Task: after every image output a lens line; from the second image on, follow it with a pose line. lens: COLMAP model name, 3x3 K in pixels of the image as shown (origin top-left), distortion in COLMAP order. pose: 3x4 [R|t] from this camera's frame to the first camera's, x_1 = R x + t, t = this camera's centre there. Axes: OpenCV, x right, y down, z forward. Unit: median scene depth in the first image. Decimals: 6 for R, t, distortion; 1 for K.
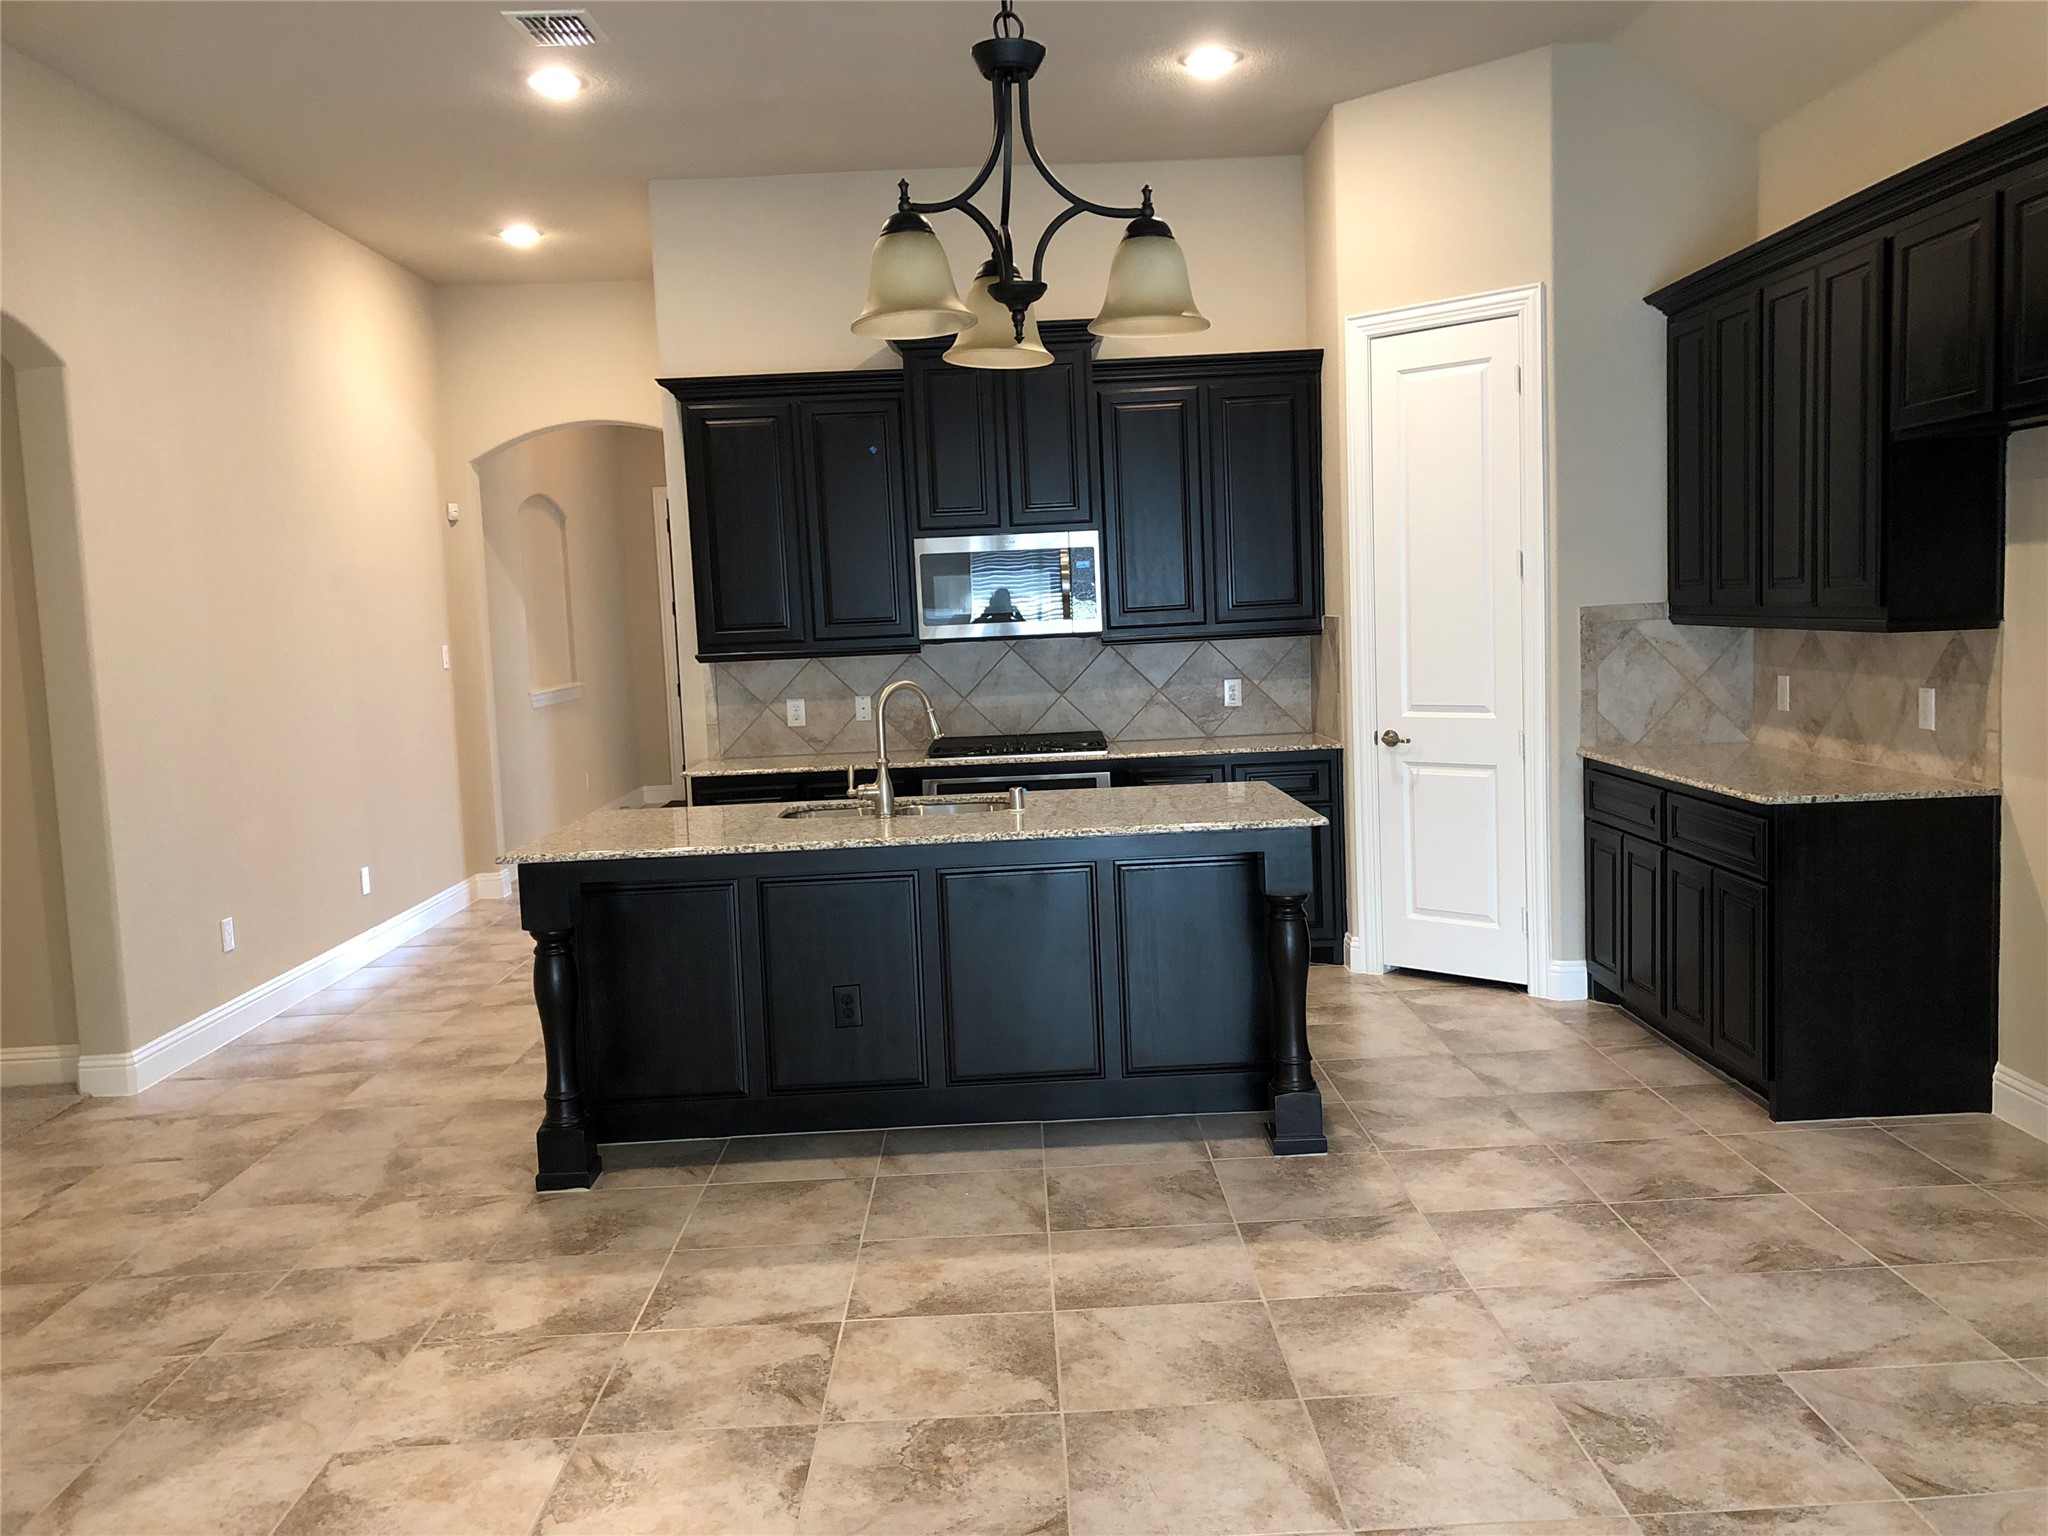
lens RADIAL K [[1737.9, 0, 1024.0], [0, 1737.9, 768.0], [0, 0, 1]] dist [-0.000784, 0.000801]
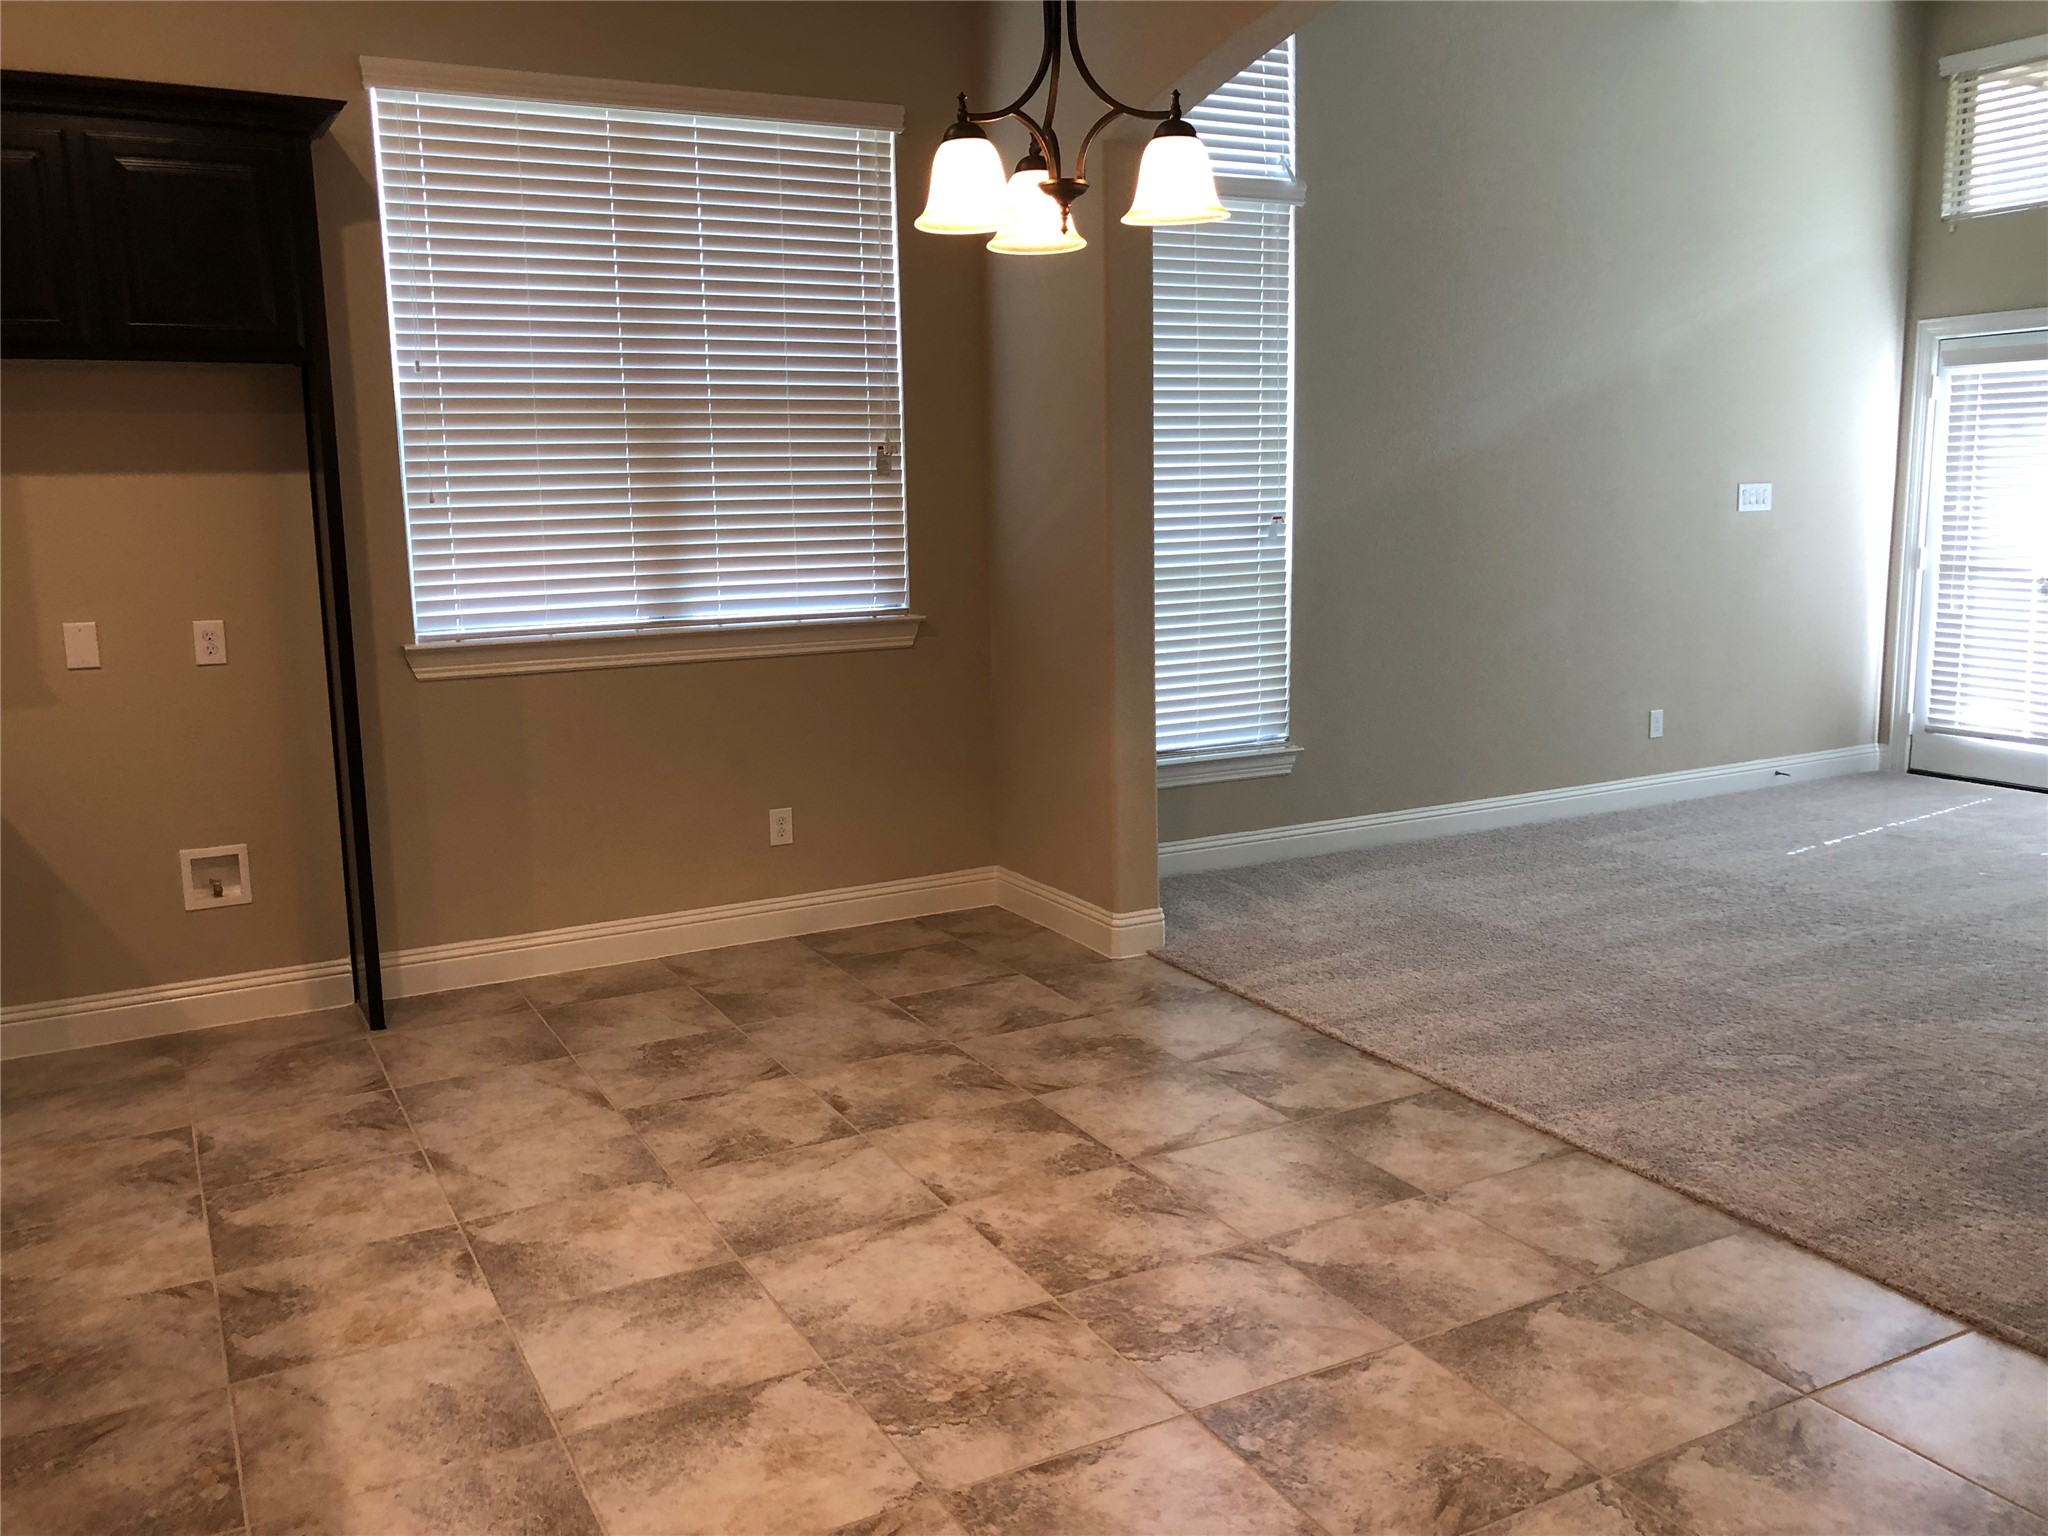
lens RADIAL K [[1693.9, 0, 1024.0], [0, 1693.9, 768.0], [0, 0, 1]] dist [0.014037, 0.004290]
pose [[-0.467514, -0.100168, 0.878292, -0.765543], [0.127839, 0.975453, 0.179297, -0.085743], [-0.874693, 0.196104, -0.443233, 1.201297]]
